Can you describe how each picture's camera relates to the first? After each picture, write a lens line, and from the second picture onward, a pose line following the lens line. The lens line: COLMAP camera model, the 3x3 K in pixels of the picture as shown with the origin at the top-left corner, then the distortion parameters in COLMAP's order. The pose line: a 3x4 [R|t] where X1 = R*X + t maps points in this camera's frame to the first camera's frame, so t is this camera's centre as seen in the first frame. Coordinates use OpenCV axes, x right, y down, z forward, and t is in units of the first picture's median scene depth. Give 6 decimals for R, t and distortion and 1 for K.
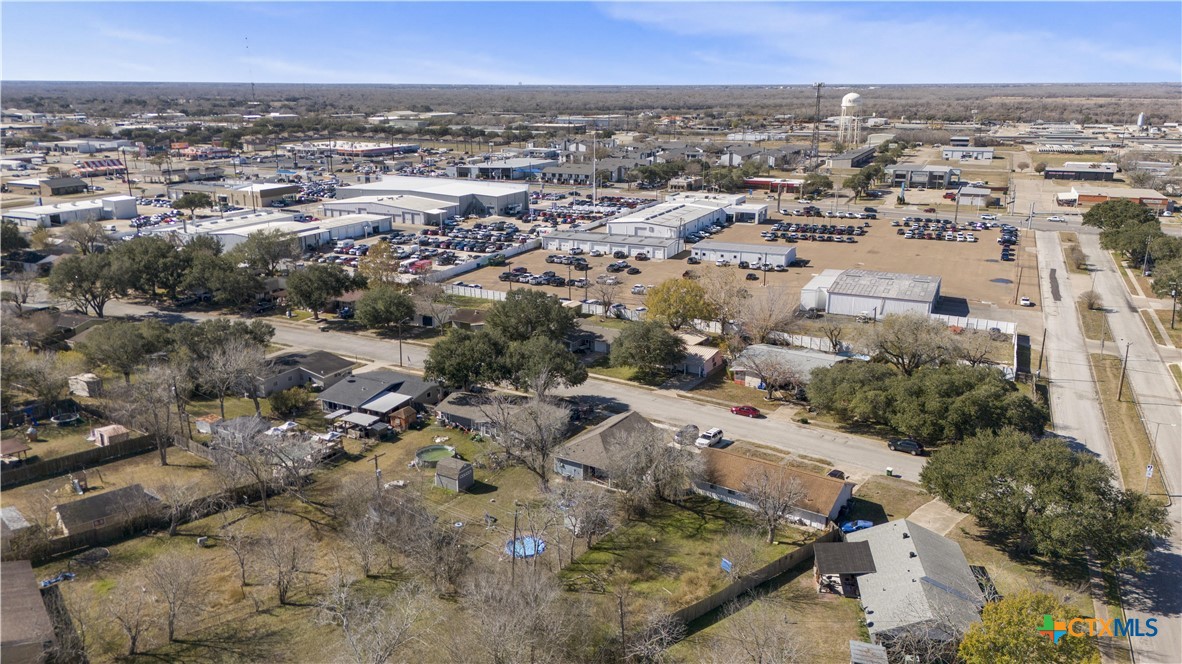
lens RADIAL K [[883.0, 0, 591.0], [0, 883.0, 332.0], [0, 0, 1]] dist [0.099519, -0.134492]
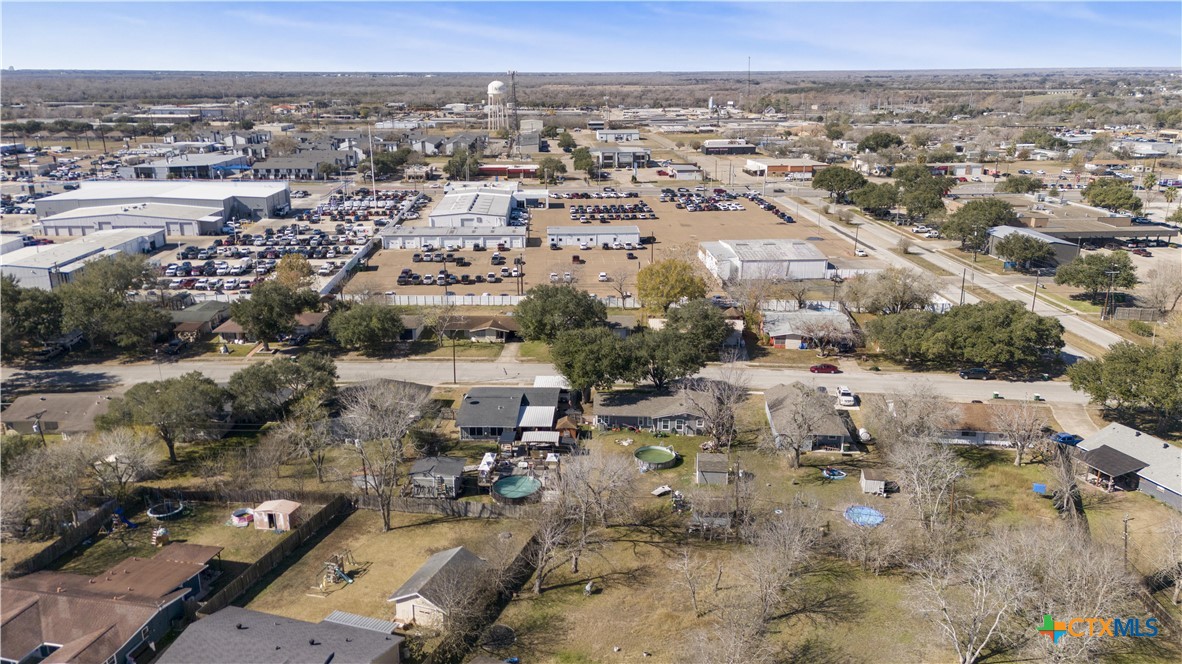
lens RADIAL K [[883.0, 0, 591.0], [0, 883.0, 332.0], [0, 0, 1]] dist [0.099519, -0.134492]
pose [[0.885035, -0.132792, 0.446183, -0.229290], [0.126977, 0.990970, 0.043063, -0.016254], [-0.447873, 0.018543, 0.893905, 0.058590]]
